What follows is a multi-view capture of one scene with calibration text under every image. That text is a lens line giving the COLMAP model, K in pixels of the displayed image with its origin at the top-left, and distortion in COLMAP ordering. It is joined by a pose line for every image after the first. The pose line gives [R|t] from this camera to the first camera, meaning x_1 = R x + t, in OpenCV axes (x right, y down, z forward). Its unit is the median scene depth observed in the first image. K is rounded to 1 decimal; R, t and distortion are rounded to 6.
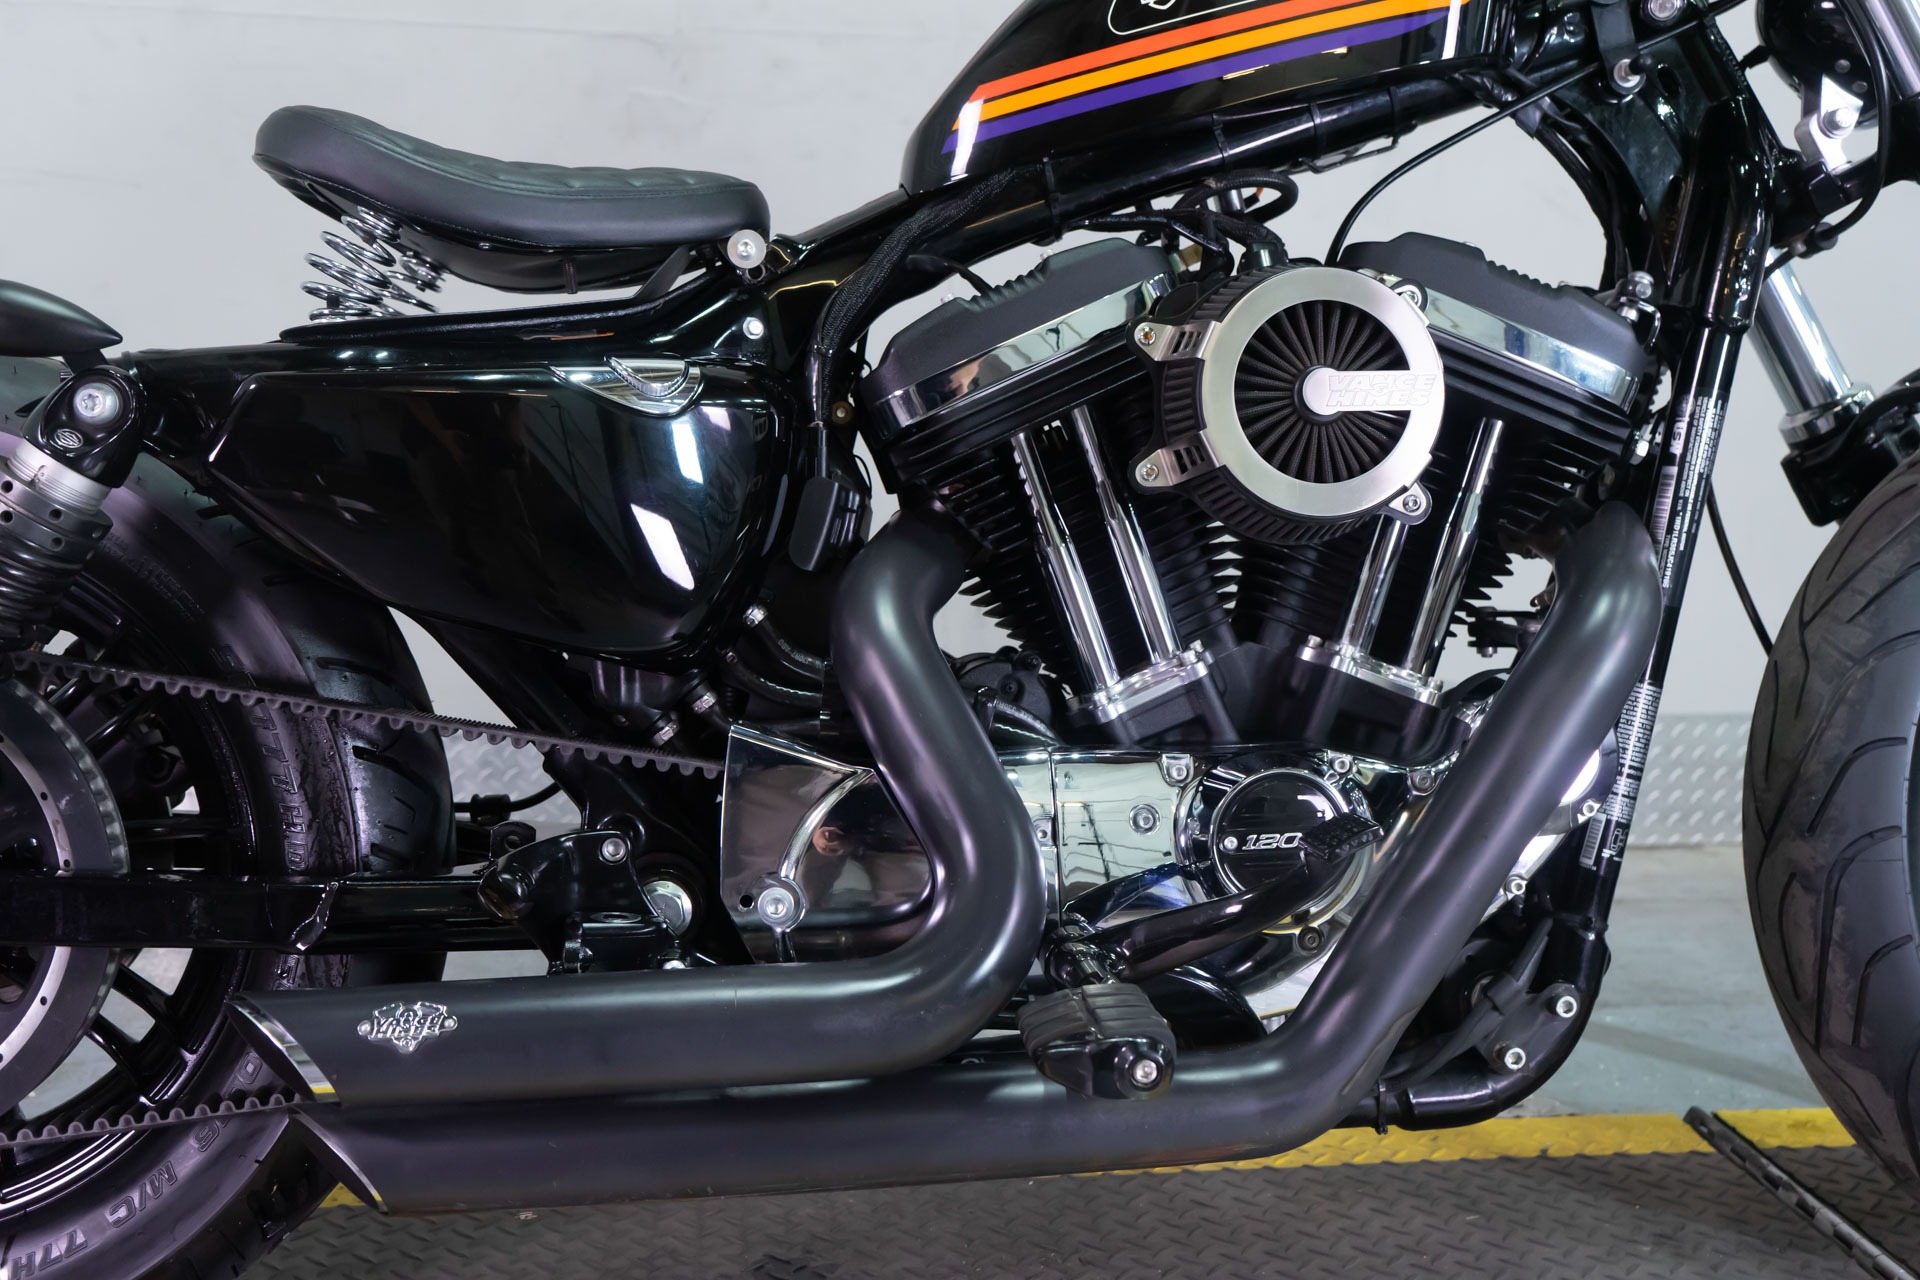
lens RADIAL K [[1908.6, 0, 960.0], [0, 1908.6, 640.0], [0, 0, 1]] dist [-0.004294, 0.030476]
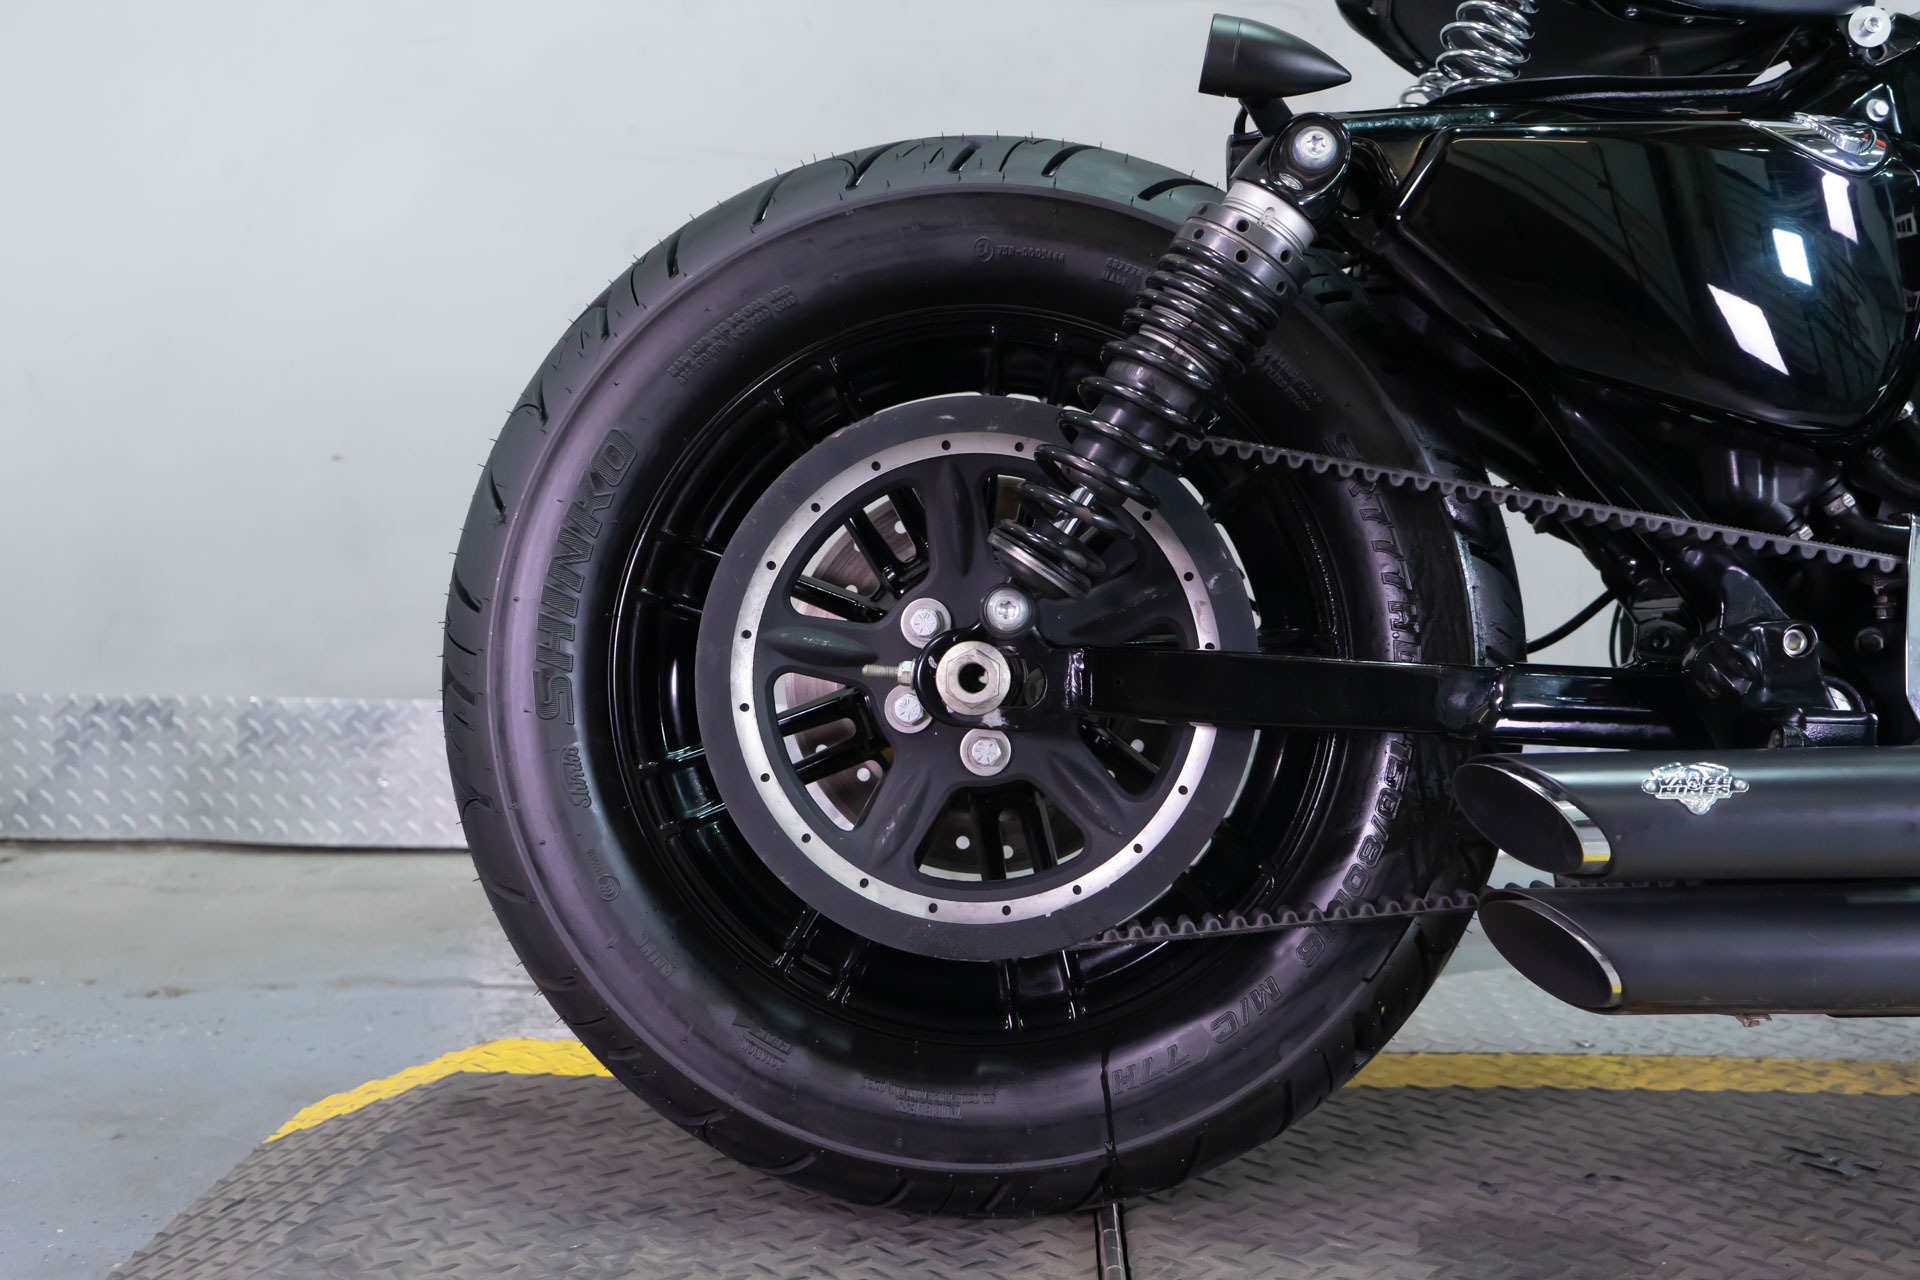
lens RADIAL K [[1908.6, 0, 960.0], [0, 1908.6, 640.0], [0, 0, 1]] dist [-0.004294, 0.030476]
pose [[0.990057, 0.007977, -0.140443, -0.437102], [-0.016546, 0.998064, -0.059952, 0.165742], [0.139693, 0.061679, 0.988272, 0.028913]]
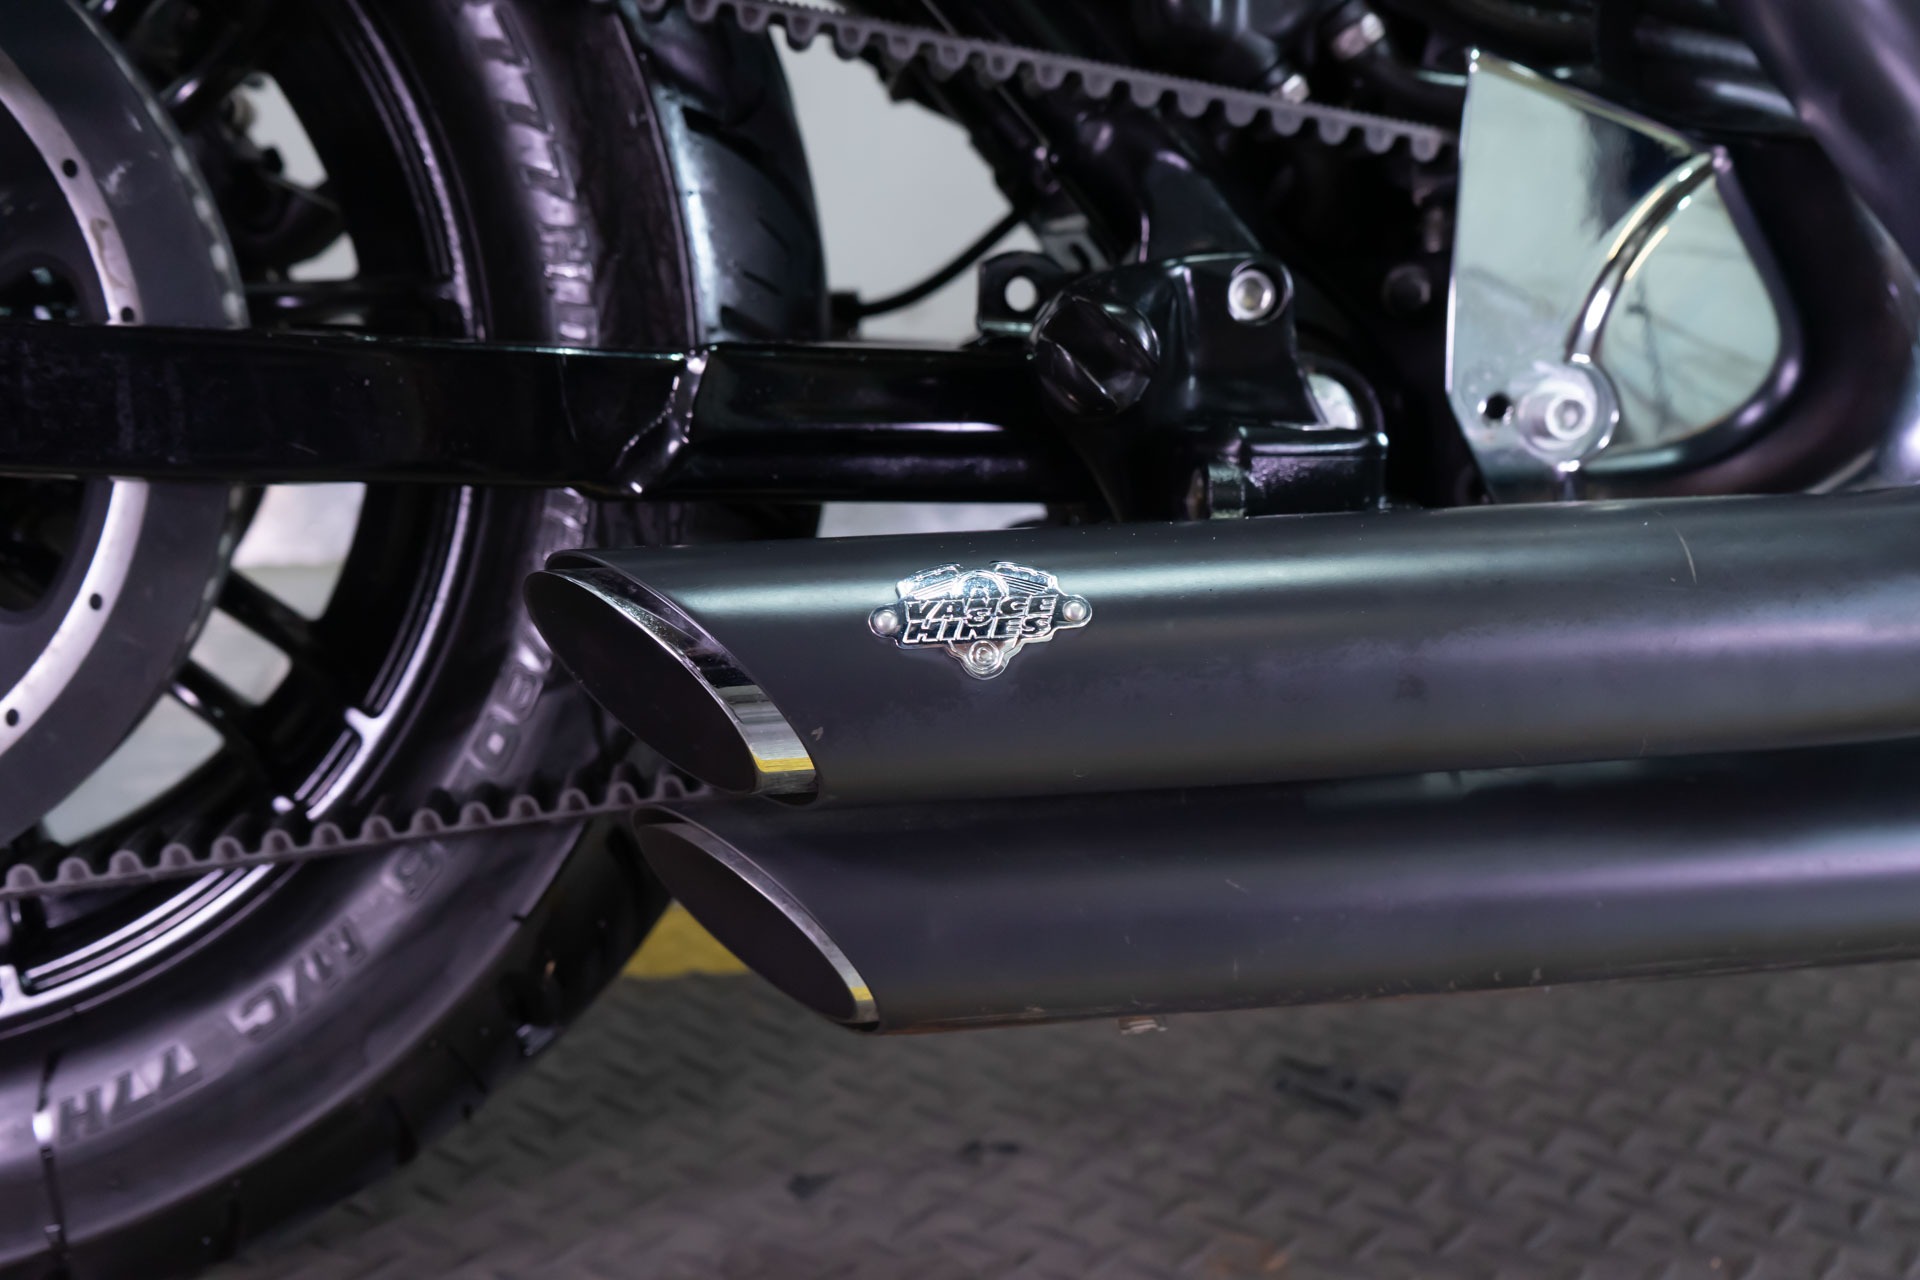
lens RADIAL K [[1911.9, 0, 960.0], [0, 1911.9, 640.0], [0, 0, 1]] dist [-0.019475, 0.091559]
pose [[0.999800, -0.003366, 0.019705, -0.257352], [0.000806, 0.991703, 0.128546, 0.130327], [-0.019974, -0.128504, 0.991508, 0.488565]]
